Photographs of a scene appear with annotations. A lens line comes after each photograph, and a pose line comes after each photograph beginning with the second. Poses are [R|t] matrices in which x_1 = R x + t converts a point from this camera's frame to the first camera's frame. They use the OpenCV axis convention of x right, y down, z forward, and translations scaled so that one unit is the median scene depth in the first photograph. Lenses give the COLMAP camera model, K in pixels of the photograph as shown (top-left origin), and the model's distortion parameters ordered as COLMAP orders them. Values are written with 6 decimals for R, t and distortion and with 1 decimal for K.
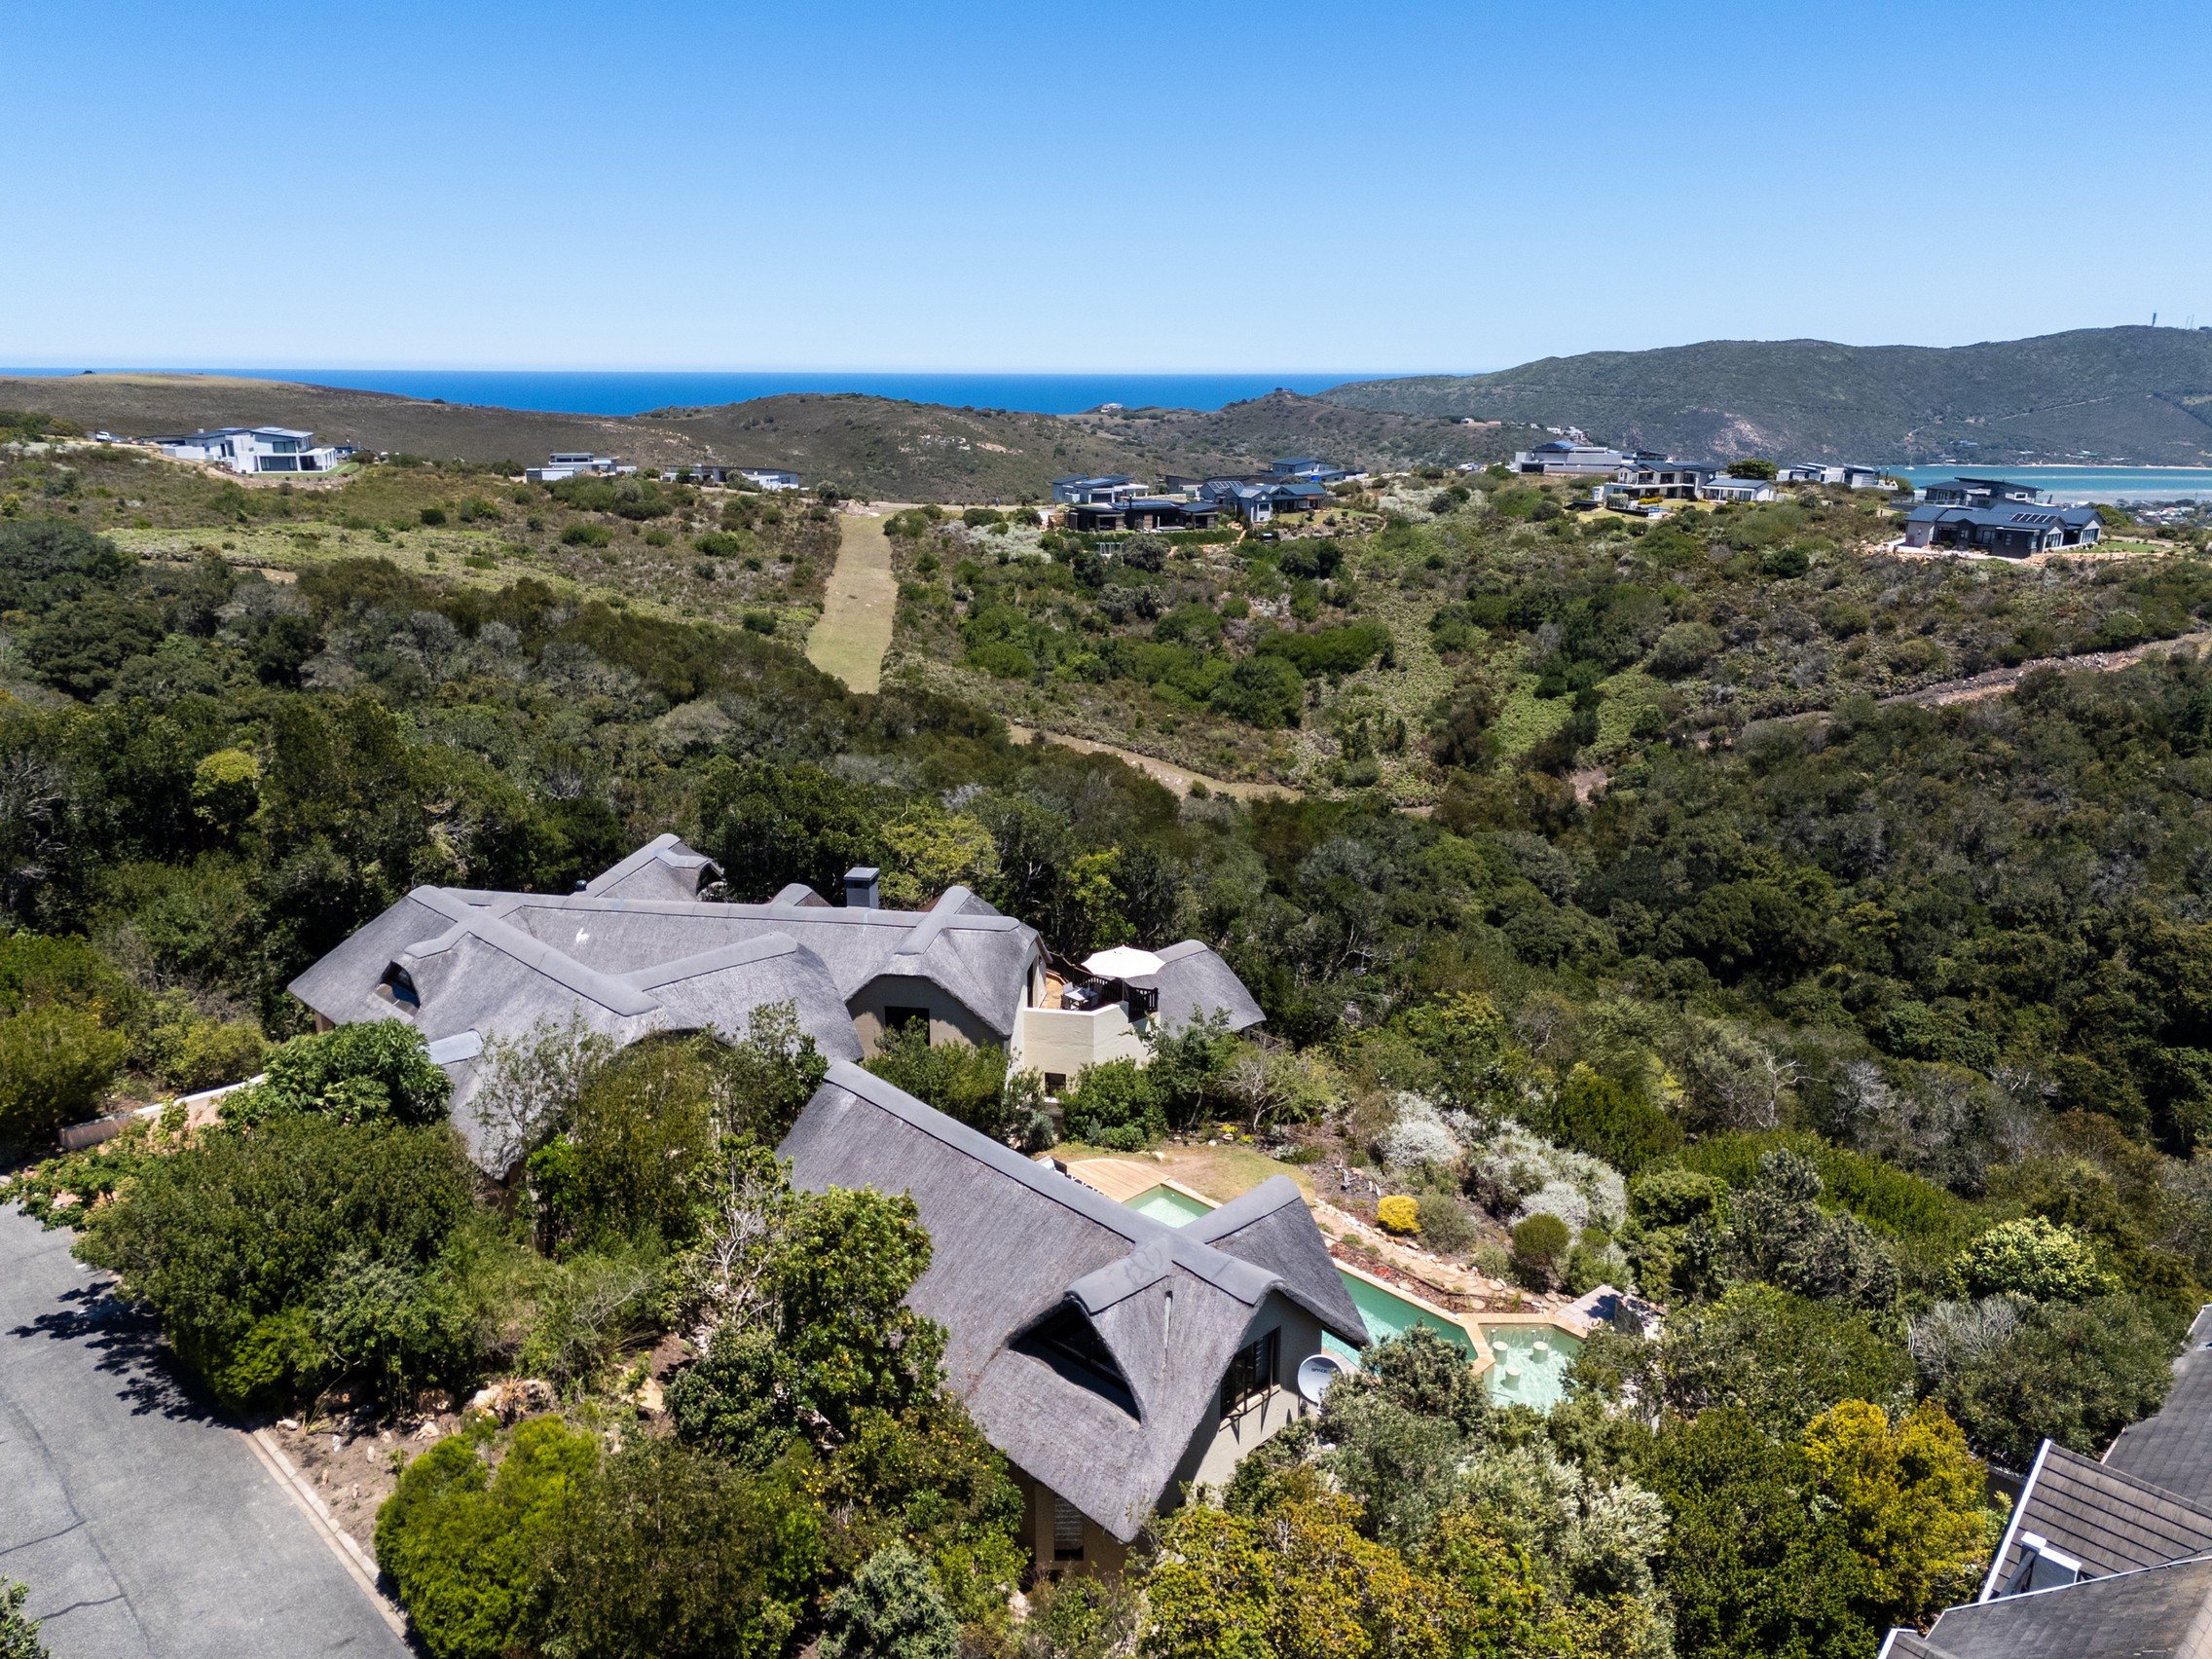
lens RADIAL K [[1589.2, 0, 1106.0], [0, 1589.2, 829.5], [0, 0, 1]] dist [0.106914, -0.149515]
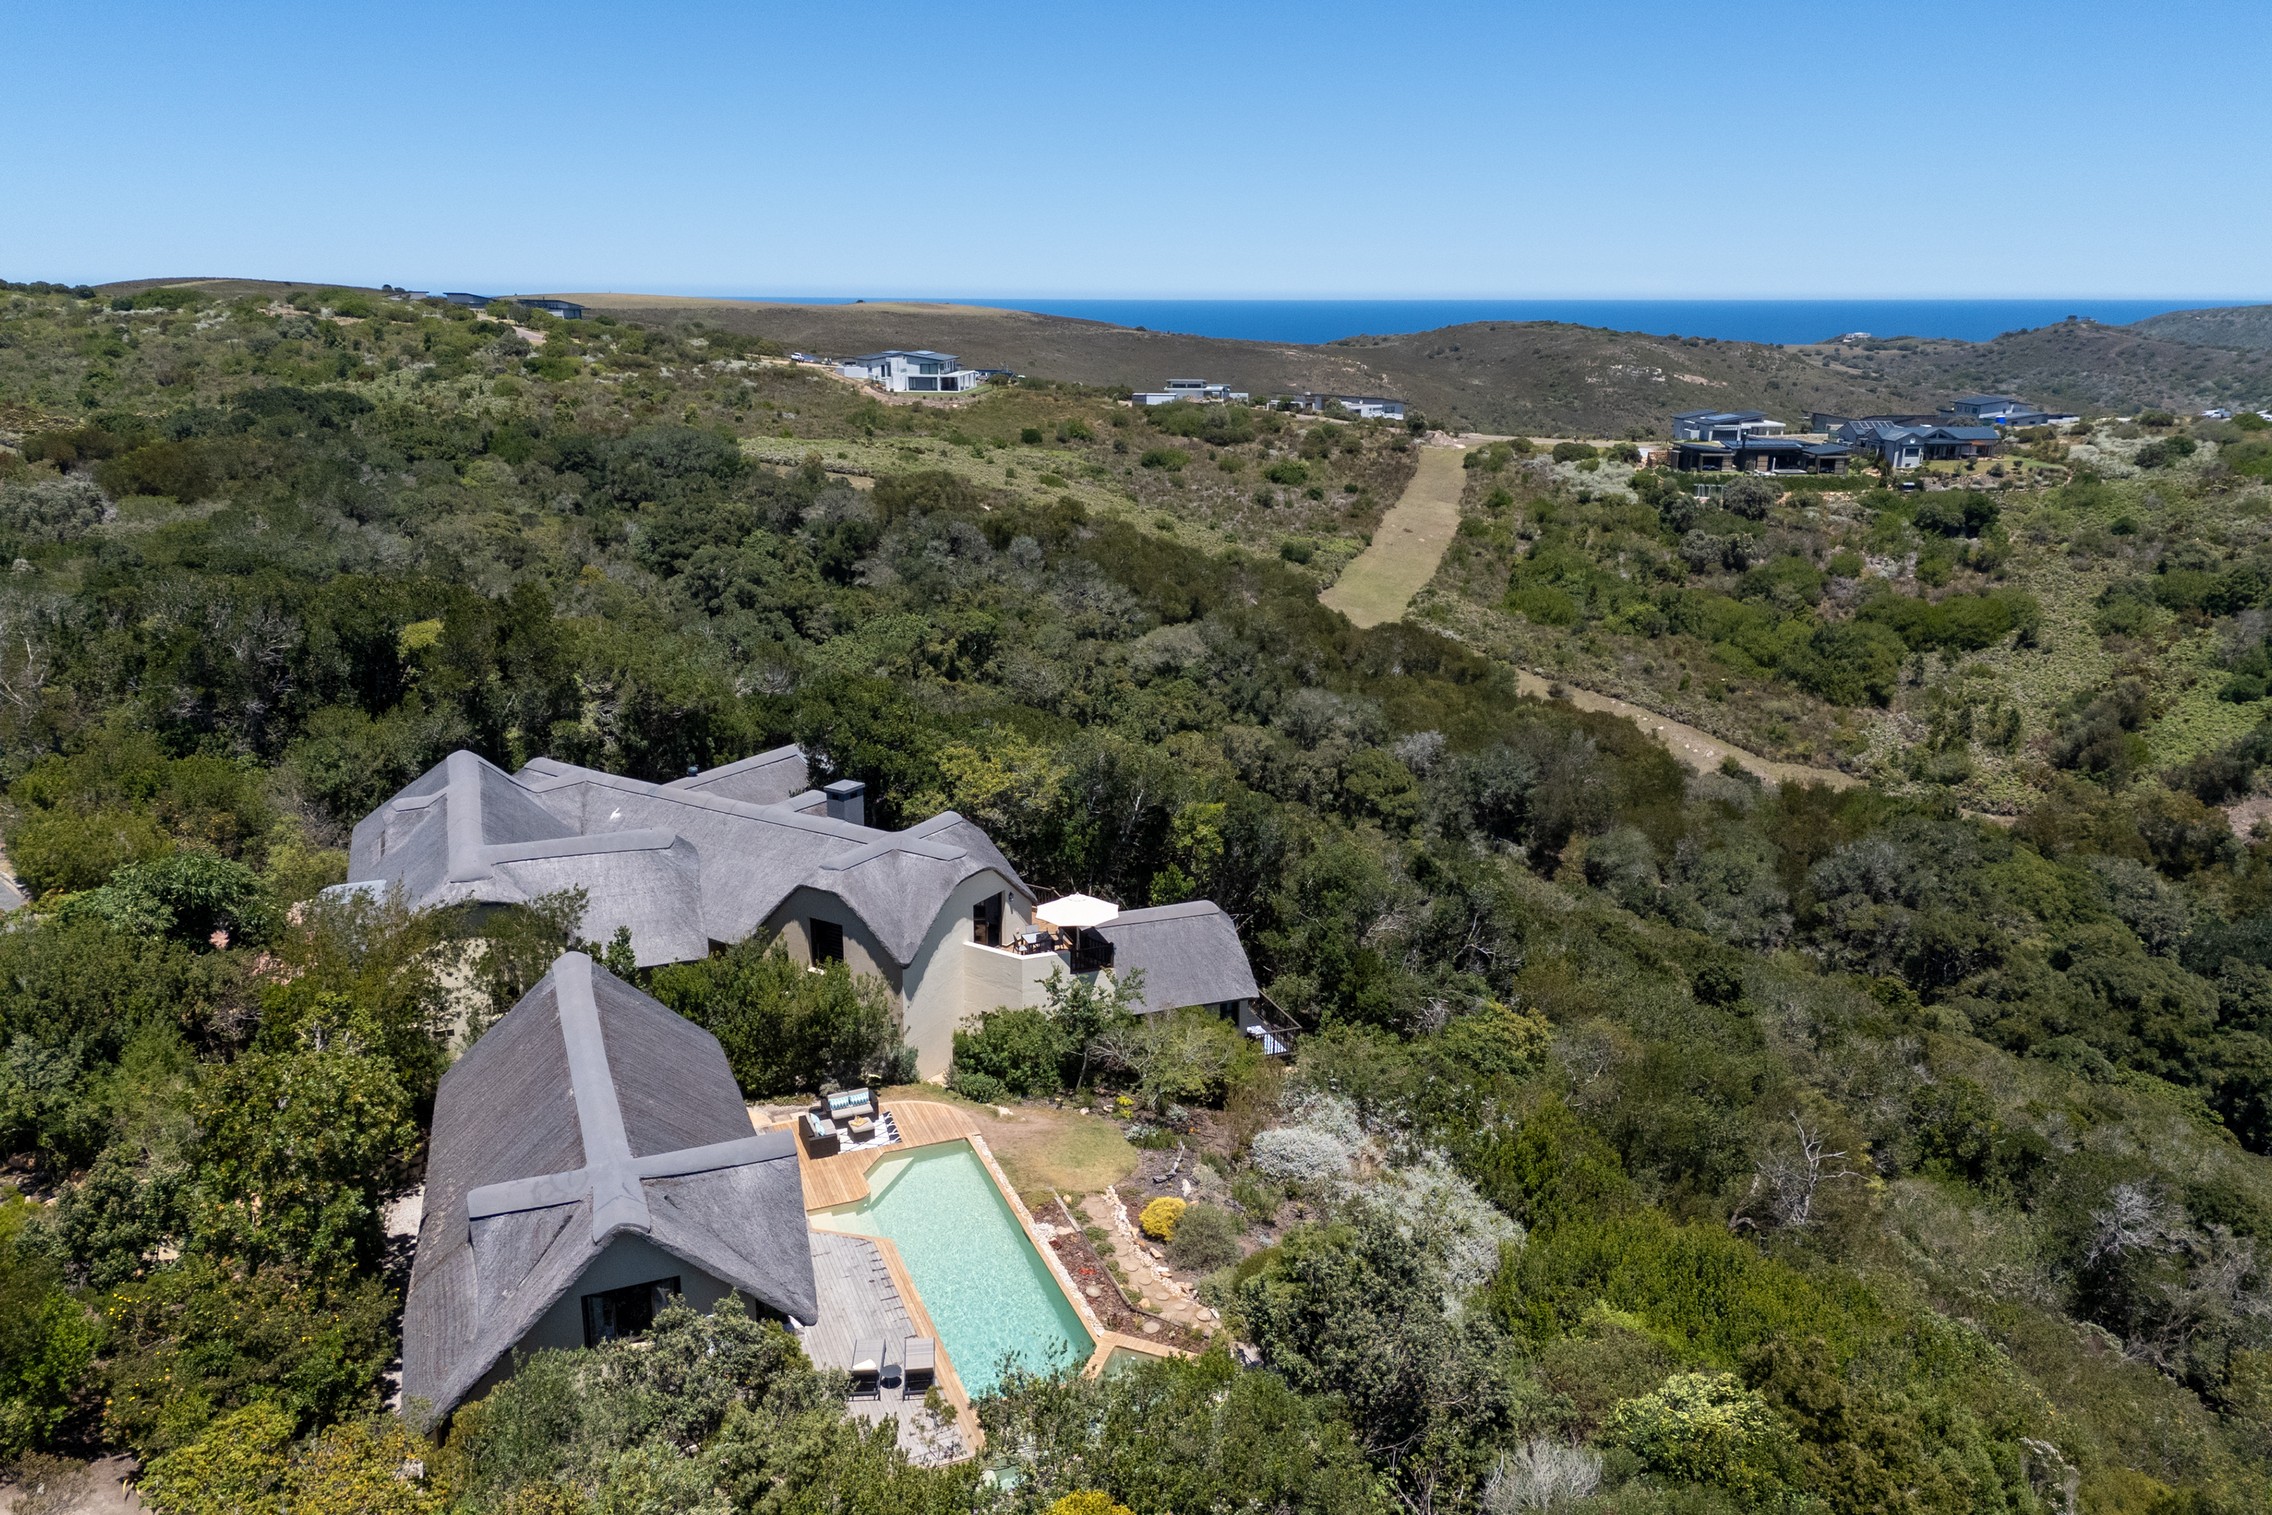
lens RADIAL K [[1643.6, 0, 1136.0], [0, 1643.6, 757.5], [0, 0, 1]] dist [0.068281, -0.080408]
pose [[0.922231, 0.107063, -0.371520, 0.072528], [-0.109900, 0.993850, 0.013595, -0.004453], [0.370690, 0.028293, 0.928325, 0.017672]]
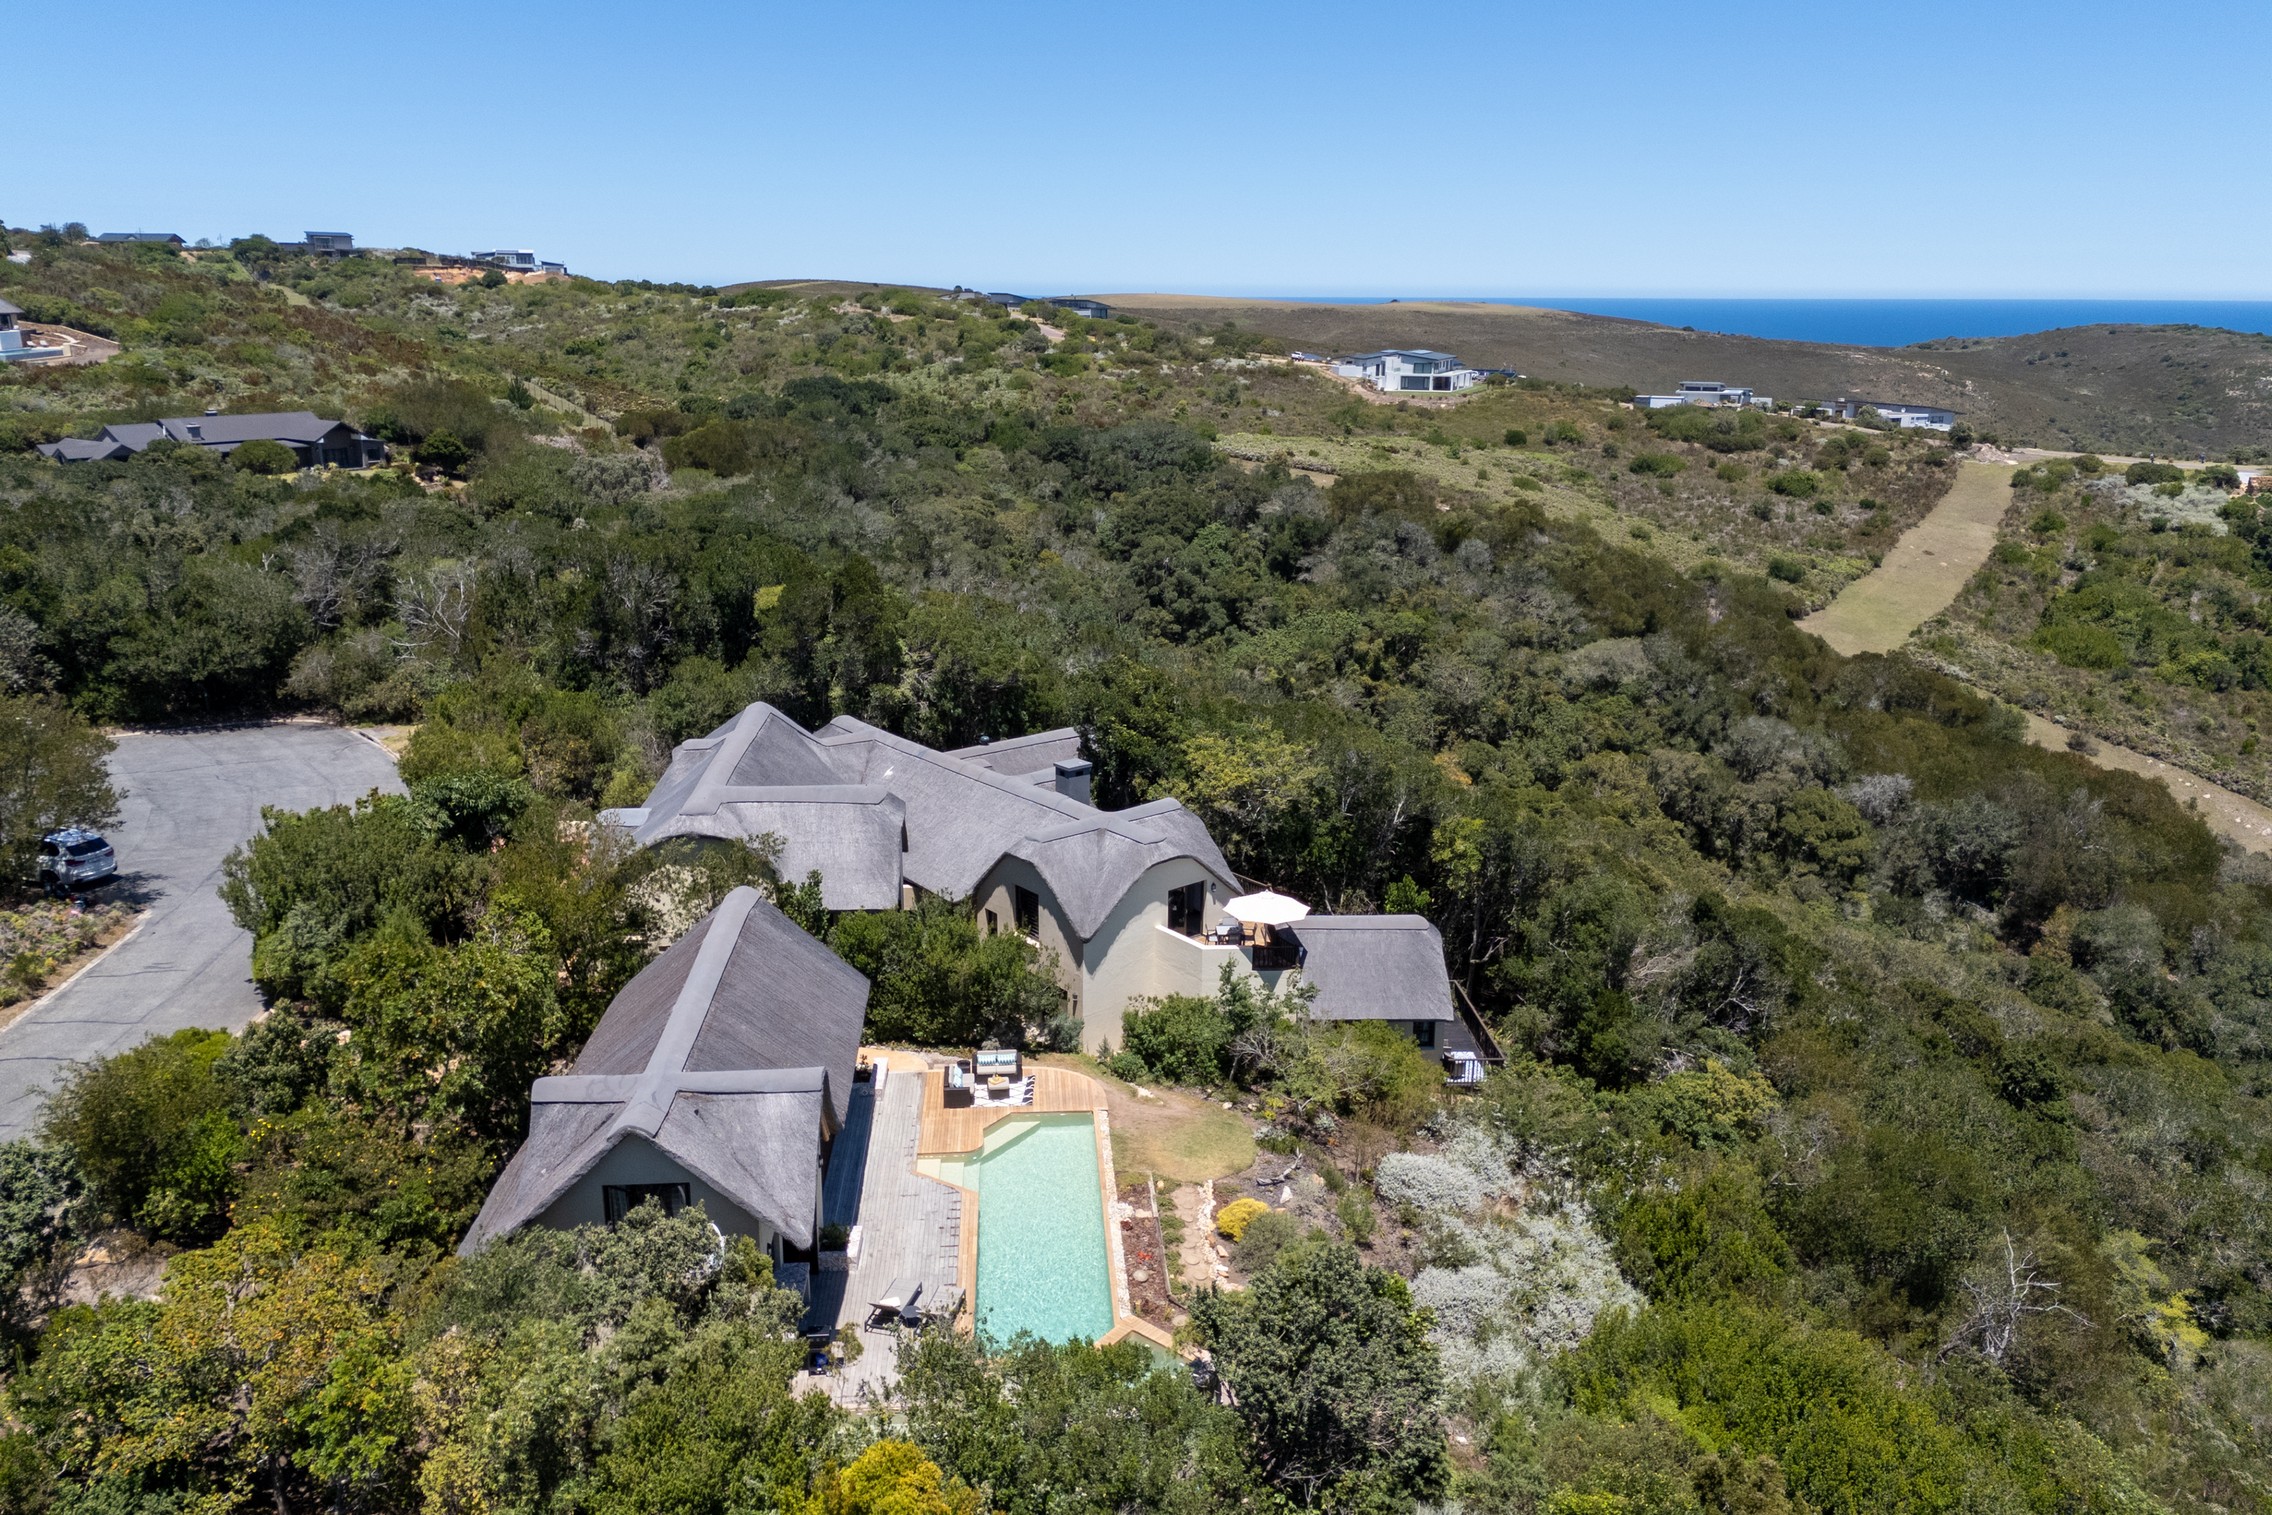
lens RADIAL K [[1643.6, 0, 1136.0], [0, 1643.6, 757.5], [0, 0, 1]] dist [0.068281, -0.080408]
pose [[0.757198, 0.182204, -0.627258, 0.100106], [-0.187072, 0.980572, 0.059010, -0.008601], [0.625824, 0.072660, 0.776573, 0.033142]]
